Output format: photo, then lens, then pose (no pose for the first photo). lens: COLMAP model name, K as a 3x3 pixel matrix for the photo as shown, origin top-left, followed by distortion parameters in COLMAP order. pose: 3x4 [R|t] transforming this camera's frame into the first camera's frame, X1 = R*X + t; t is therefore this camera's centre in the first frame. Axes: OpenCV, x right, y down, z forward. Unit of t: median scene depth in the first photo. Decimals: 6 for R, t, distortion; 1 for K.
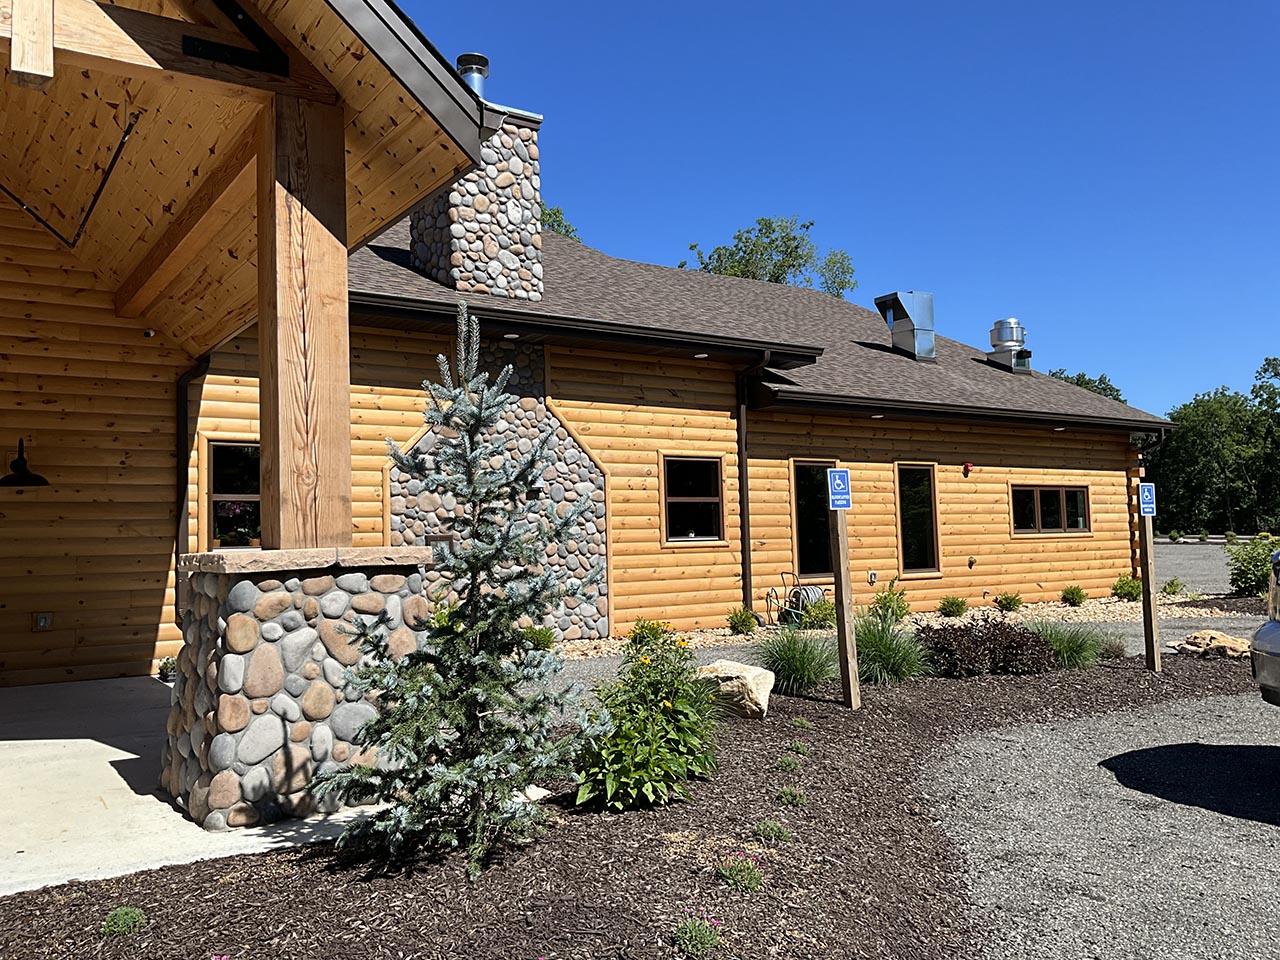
lens RADIAL K [[1055.0, 0, 659.1], [0, 1055.0, 510.9], [0, 0, 1]] dist [0.053767, -0.093436]
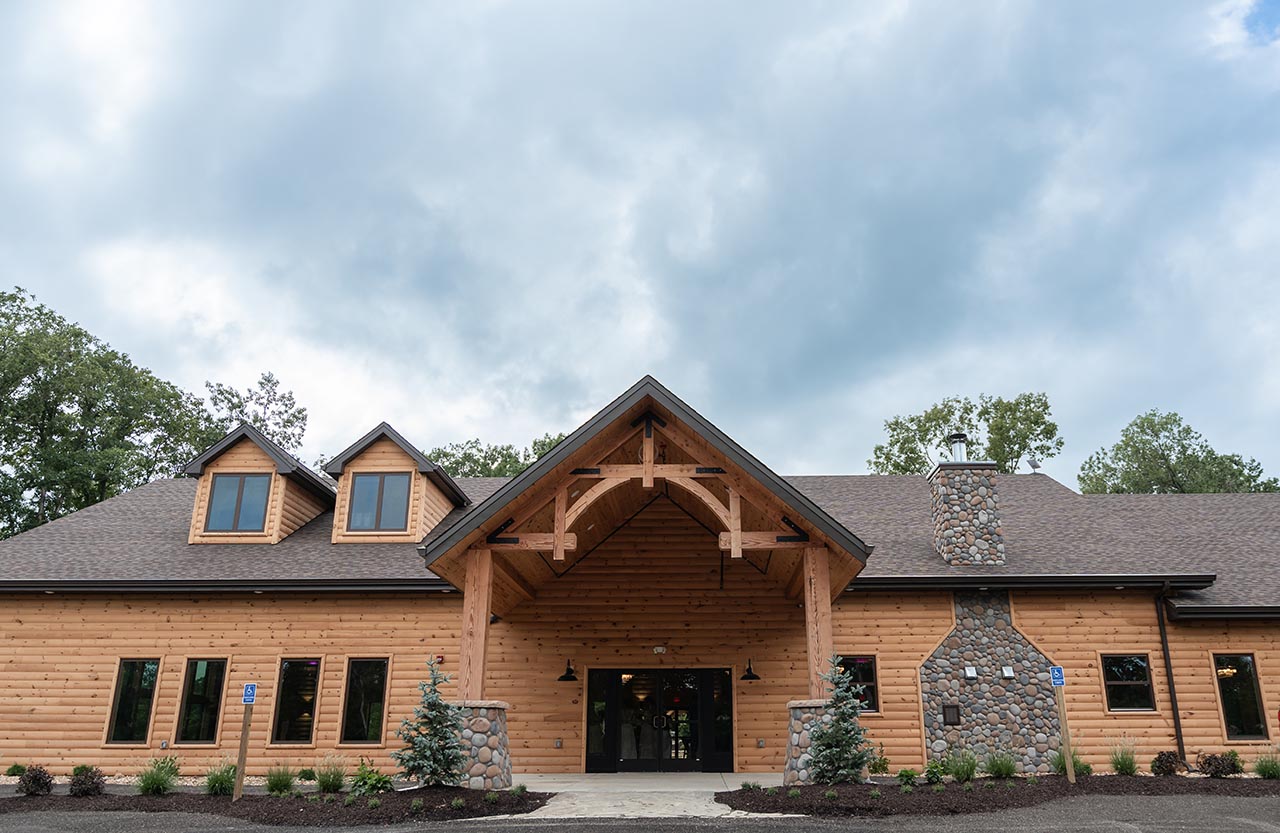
lens RADIAL K [[999.3, 0, 638.8], [0, 999.3, 411.5], [0, 0, 1]] dist [0.005304, -0.010745]
pose [[0.774607, -0.178225, -0.606811, 0.469149], [0.001058, 0.959836, -0.280561, 0.019213], [0.632442, 0.216683, 0.743684, -0.661381]]
